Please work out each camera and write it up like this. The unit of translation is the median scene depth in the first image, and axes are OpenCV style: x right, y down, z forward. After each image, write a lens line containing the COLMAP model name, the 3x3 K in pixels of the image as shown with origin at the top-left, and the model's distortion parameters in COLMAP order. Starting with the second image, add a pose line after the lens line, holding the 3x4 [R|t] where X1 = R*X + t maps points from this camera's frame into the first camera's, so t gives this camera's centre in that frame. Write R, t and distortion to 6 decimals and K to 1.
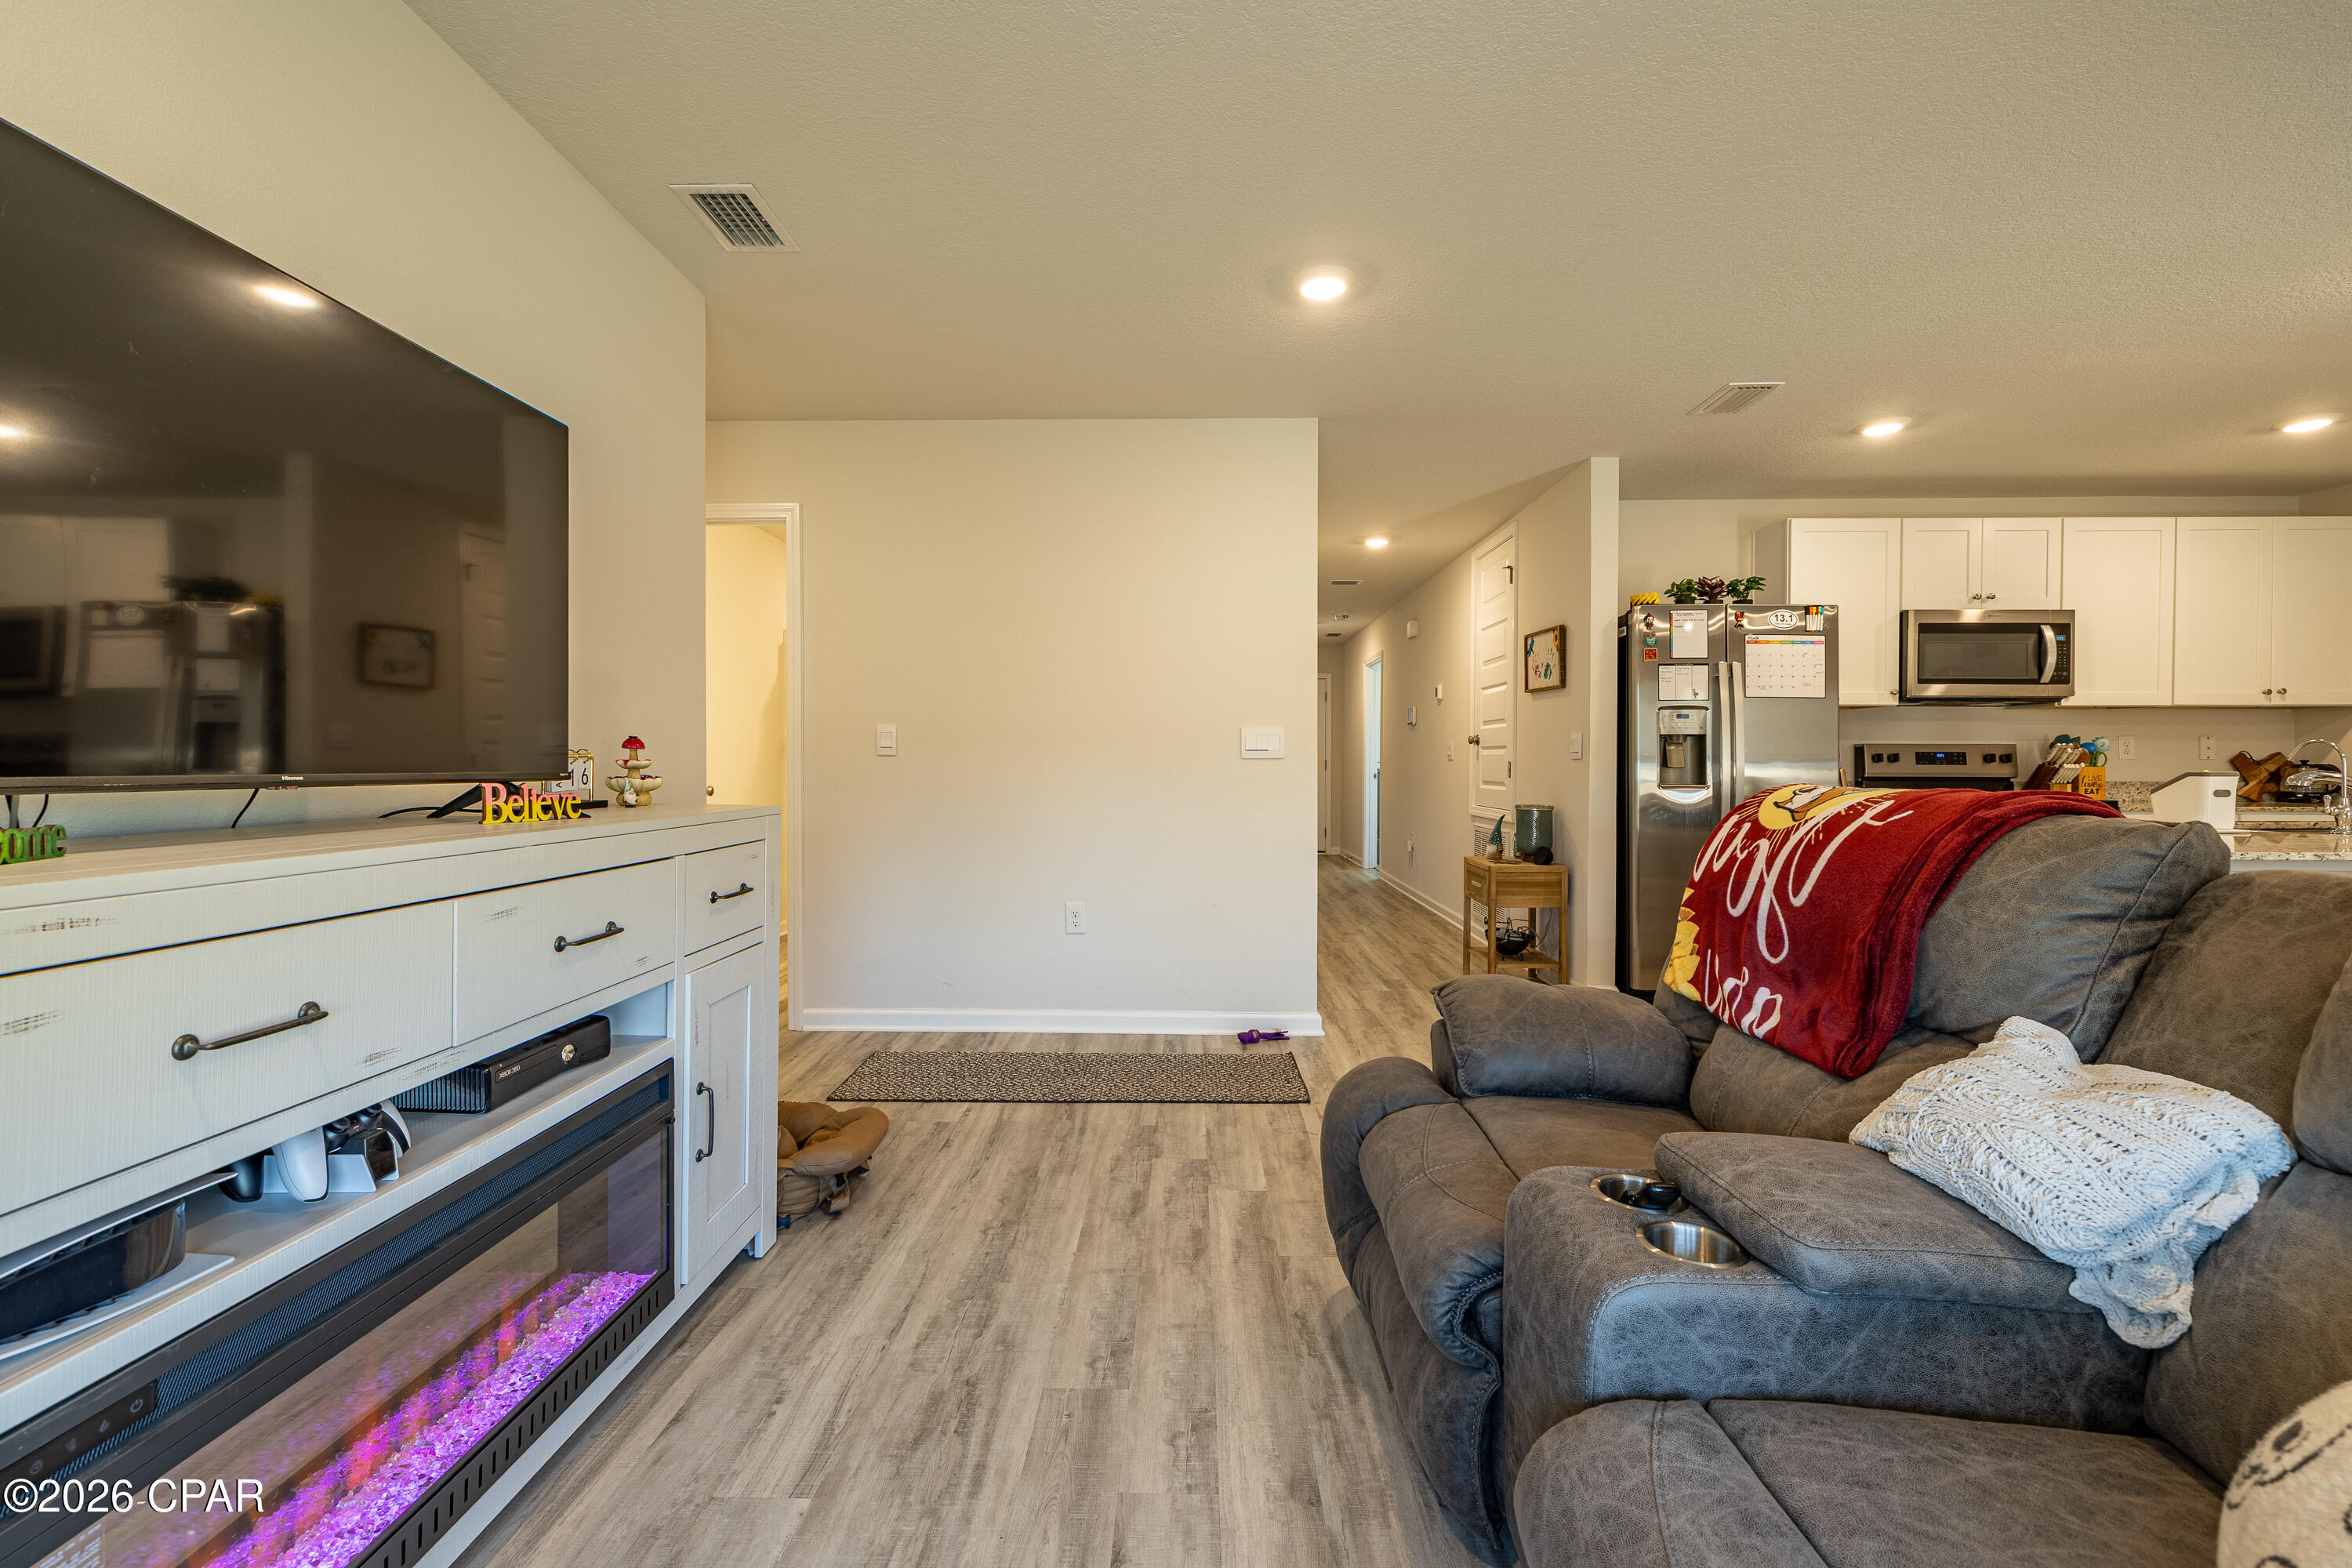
lens RADIAL K [[985.0, 0, 1173.8], [0, 985.0, 774.2], [0, 0, 1]] dist [0.001054, 0.000881]
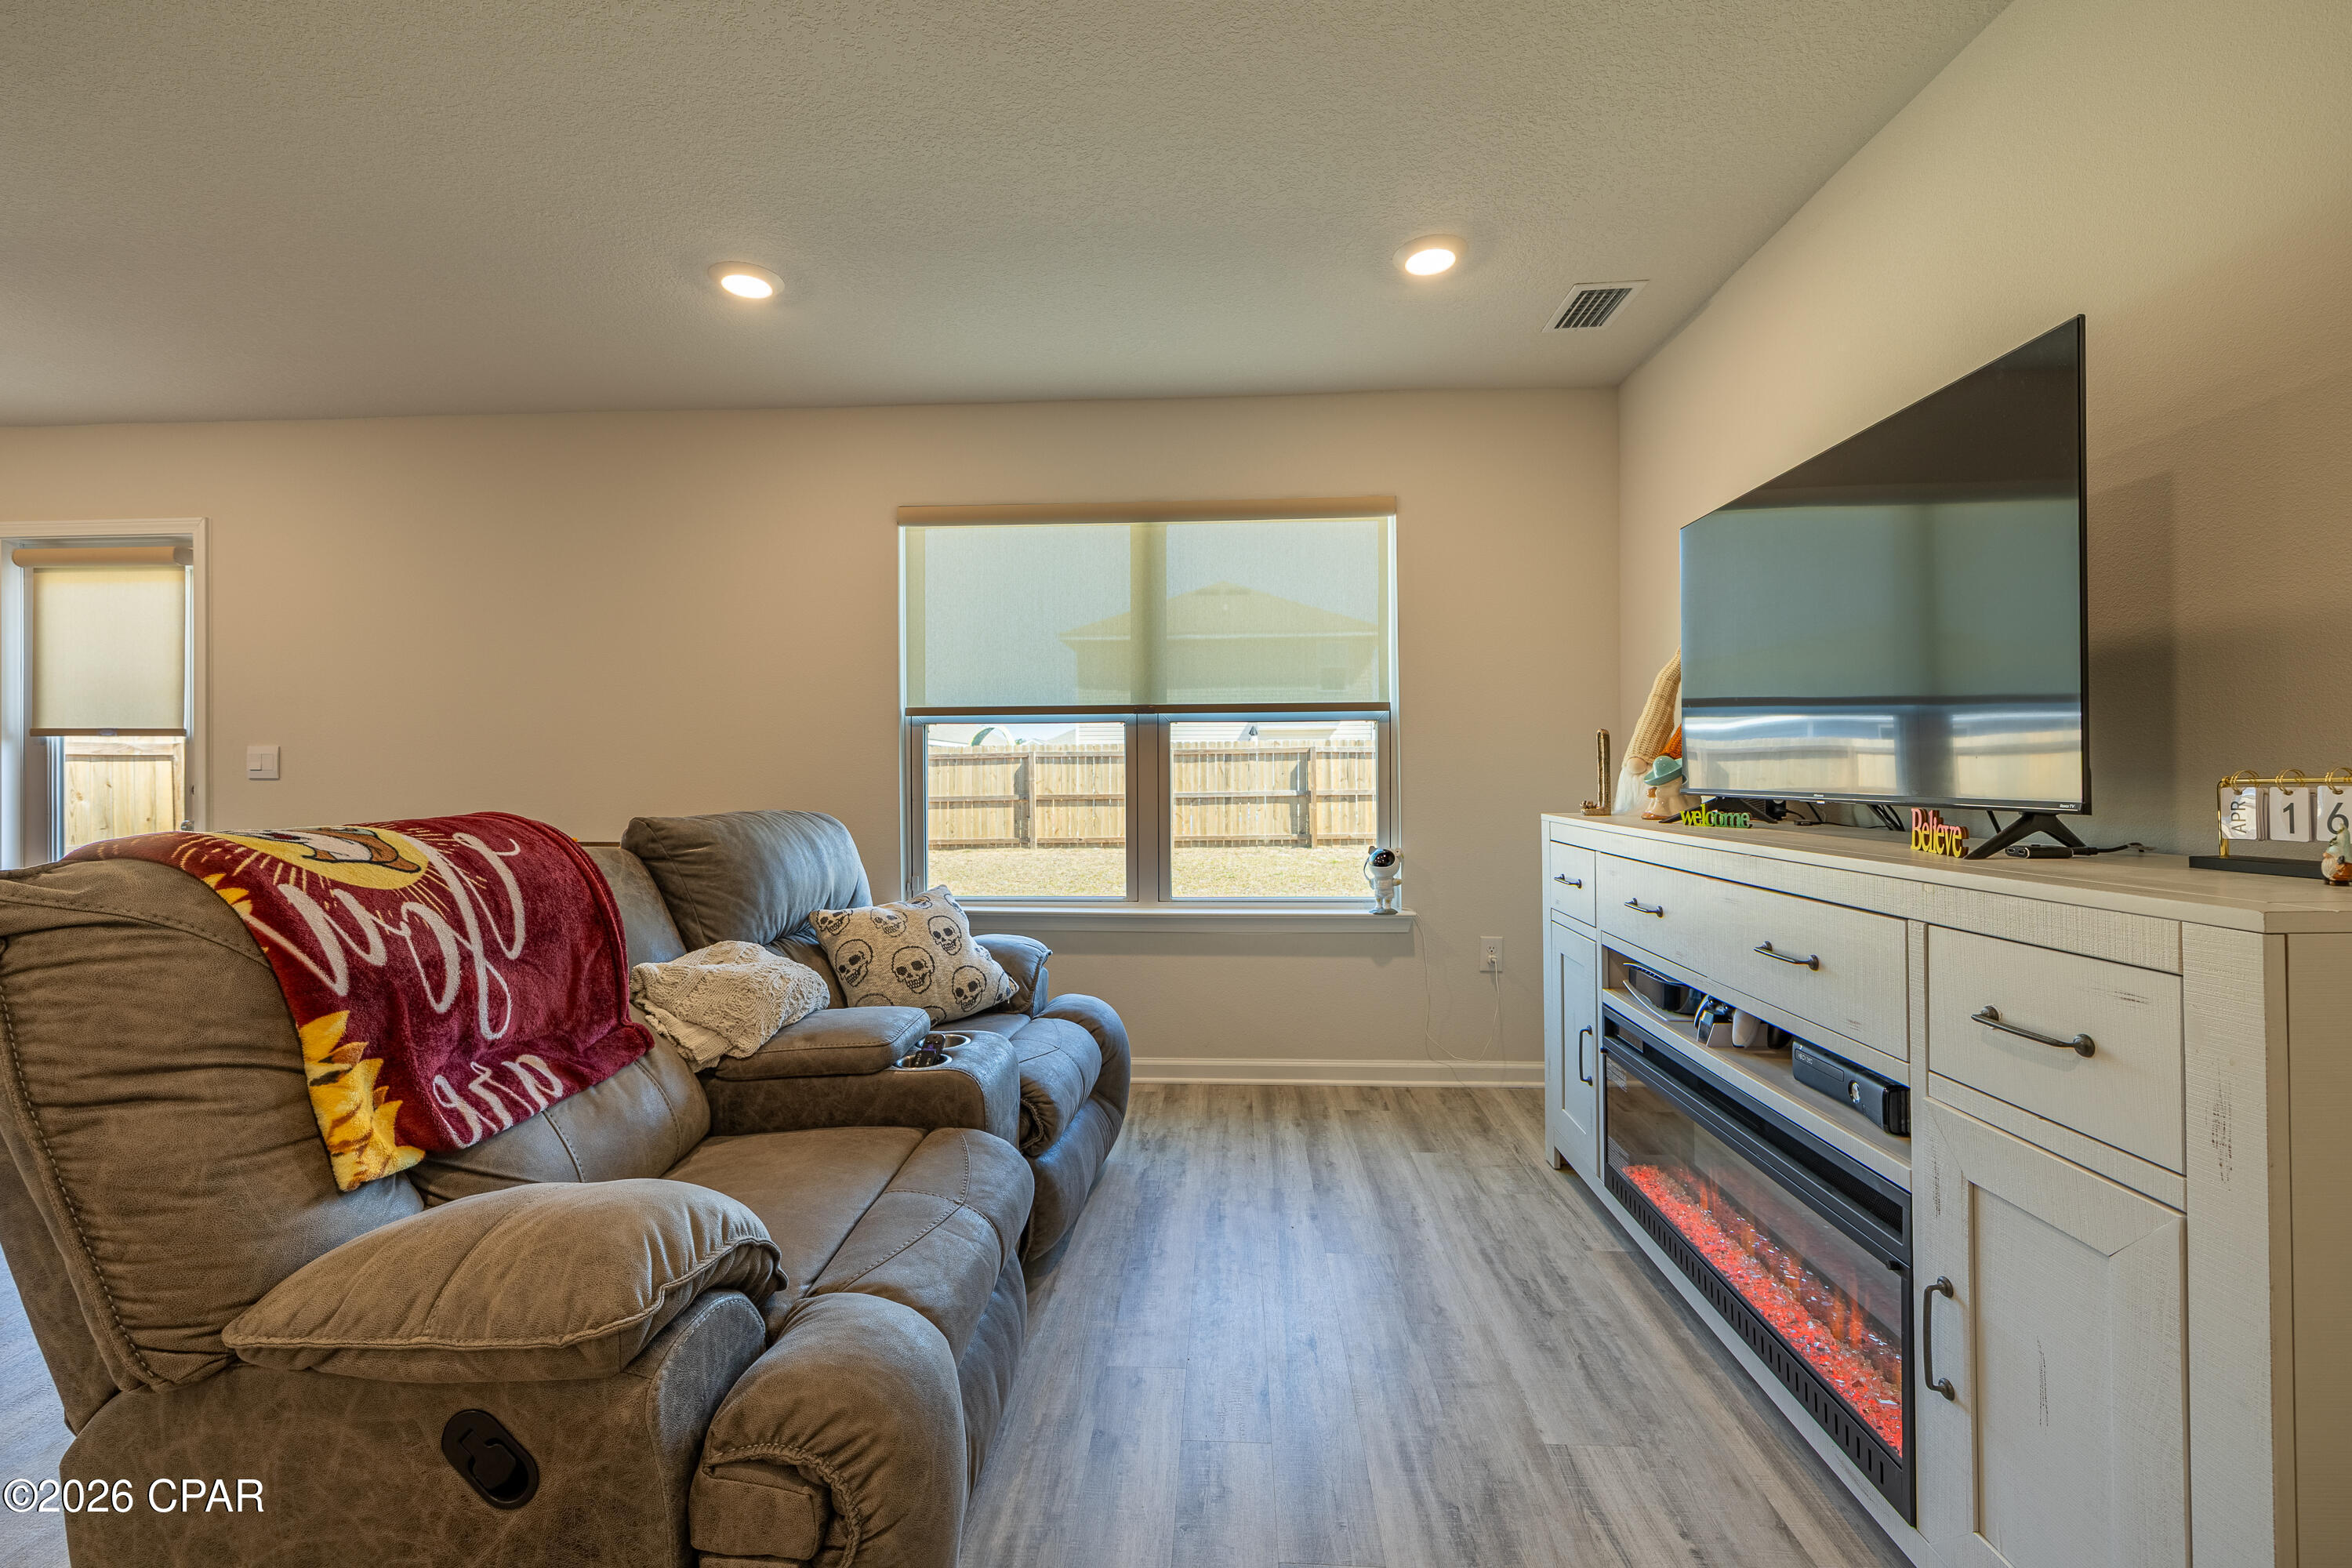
lens RADIAL K [[985.0, 0, 1173.8], [0, 985.0, 774.2], [0, 0, 1]] dist [0.001054, 0.000881]
pose [[-0.999242, 0.006320, 0.038421, 0.002143], [0.006985, 0.999828, 0.017192, -0.015598], [-0.038306, 0.017448, -0.999114, 0.670852]]
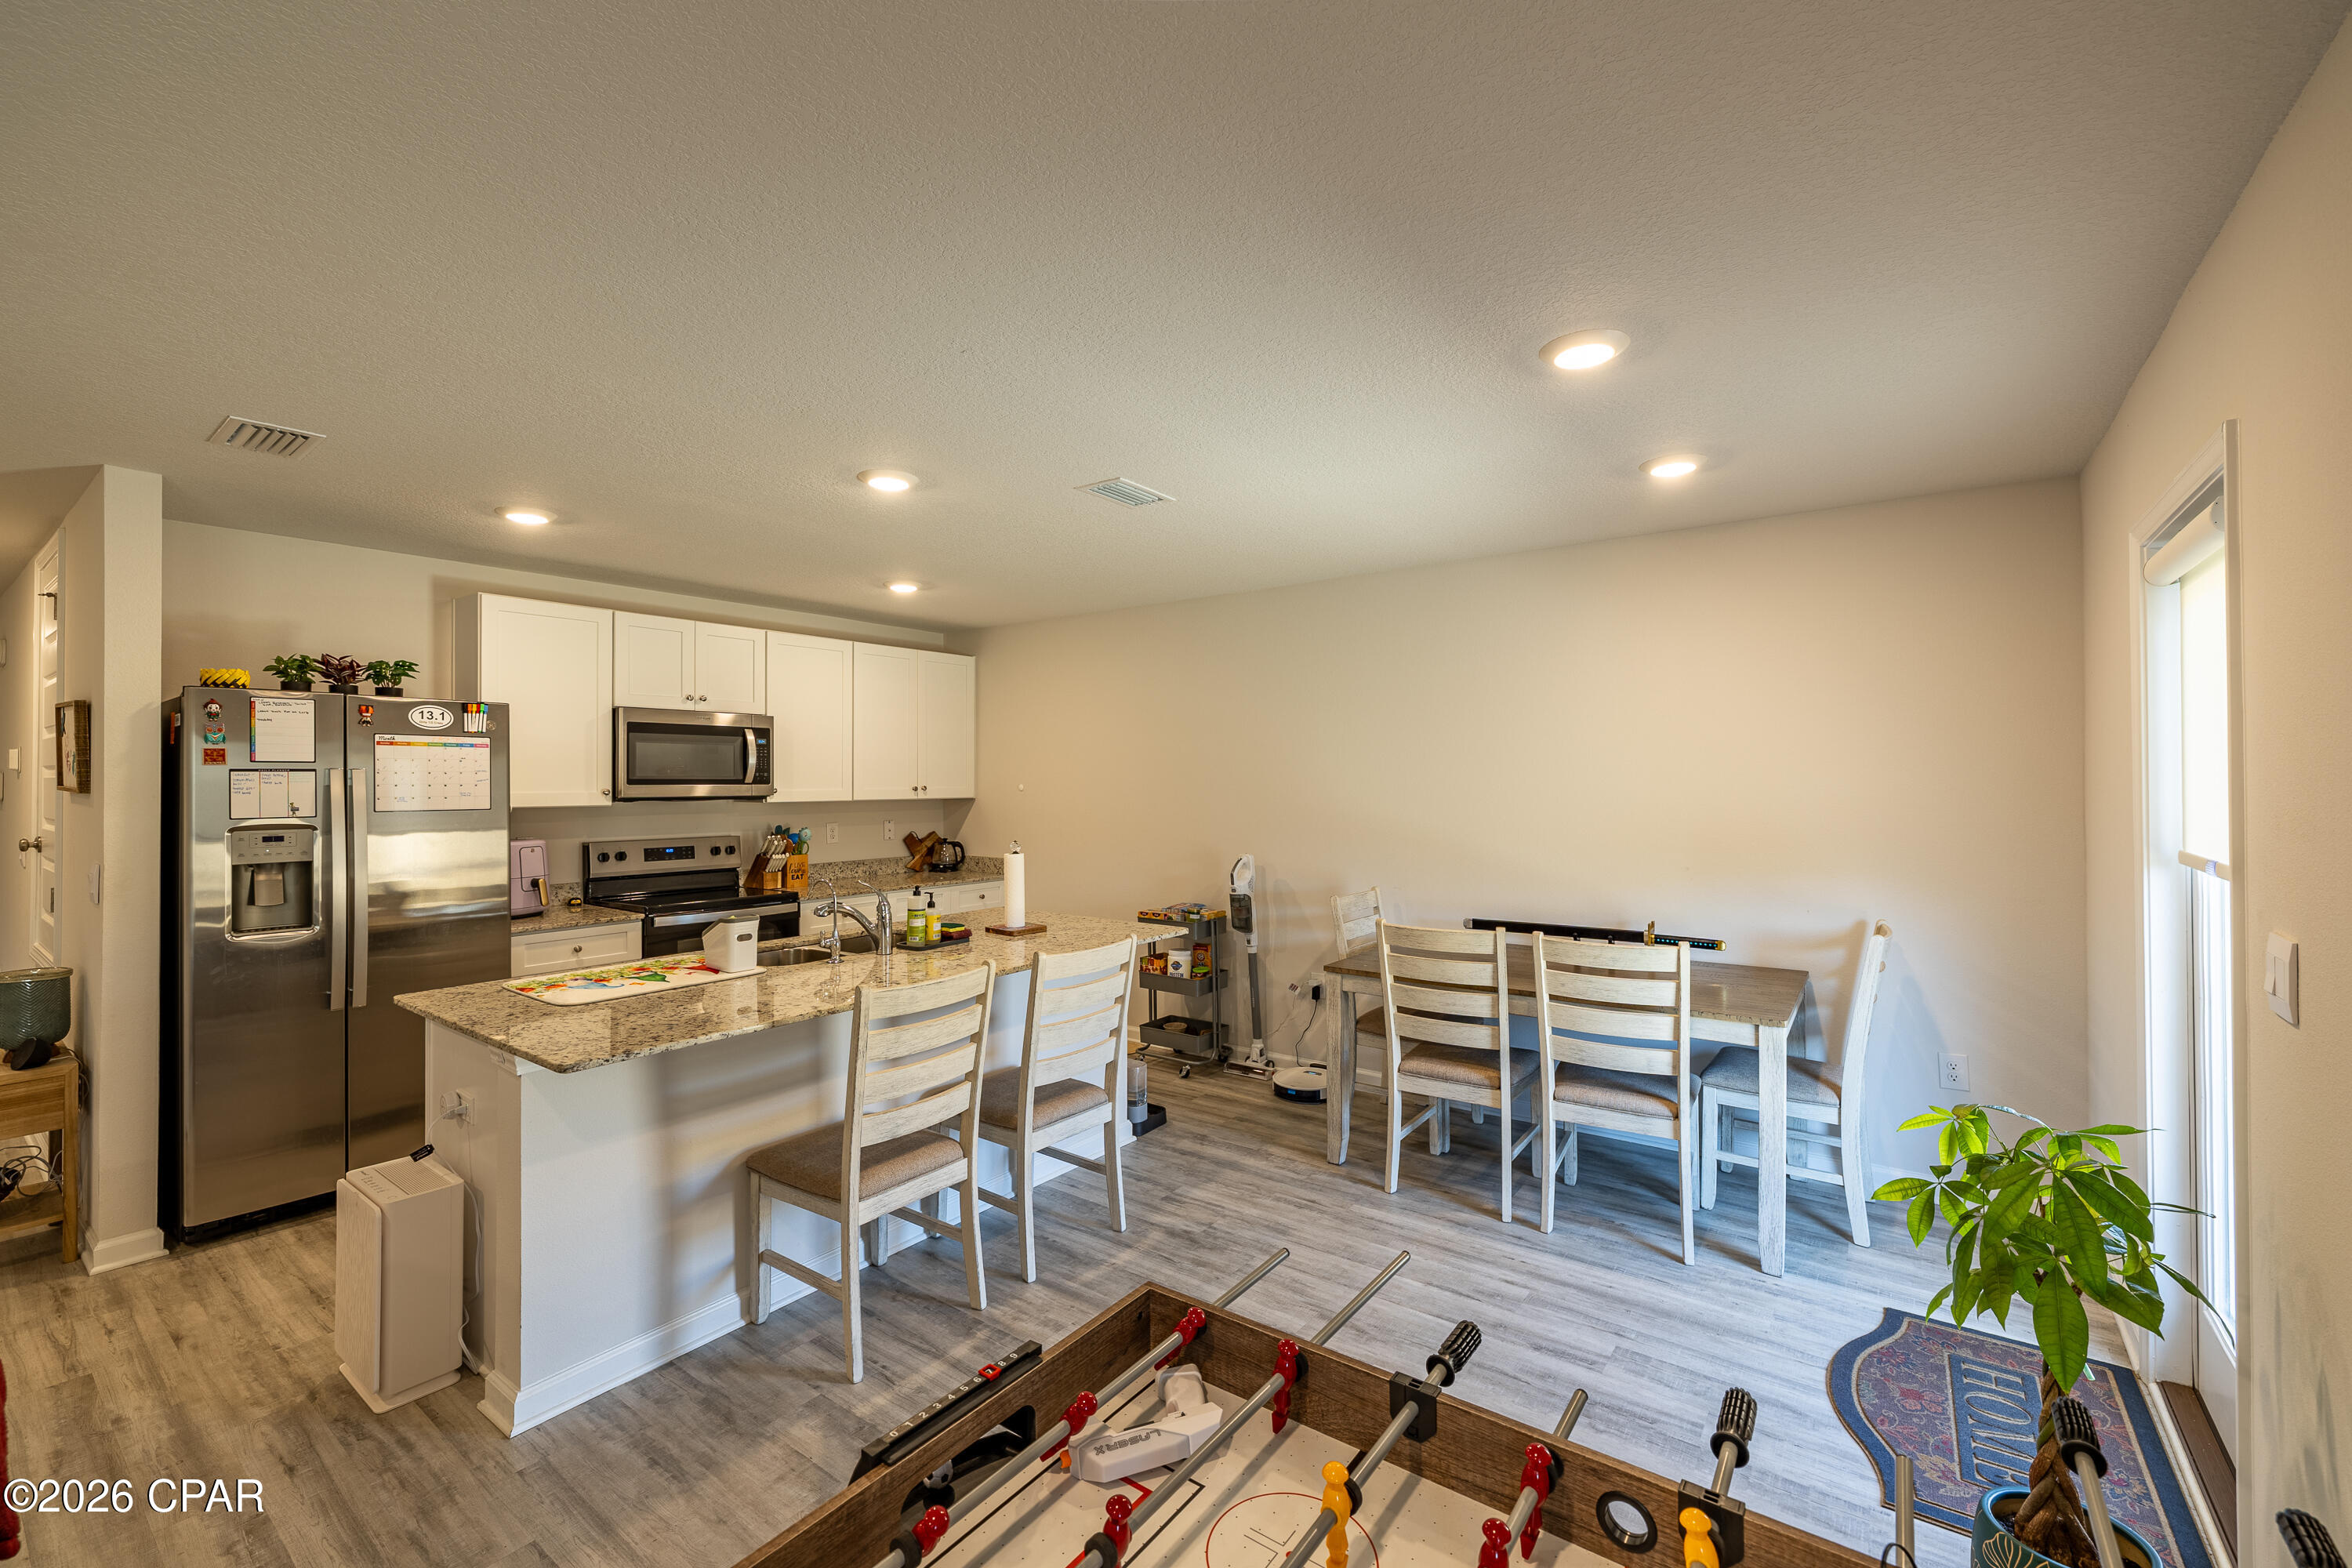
lens RADIAL K [[985.0, 0, 1173.8], [0, 985.0, 774.2], [0, 0, 1]] dist [0.001054, 0.000881]
pose [[0.583409, 0.001678, 0.812177, 0.284468], [0.013547, 0.999839, -0.011797, -0.083638], [-0.812066, 0.017885, 0.583292, 0.000294]]
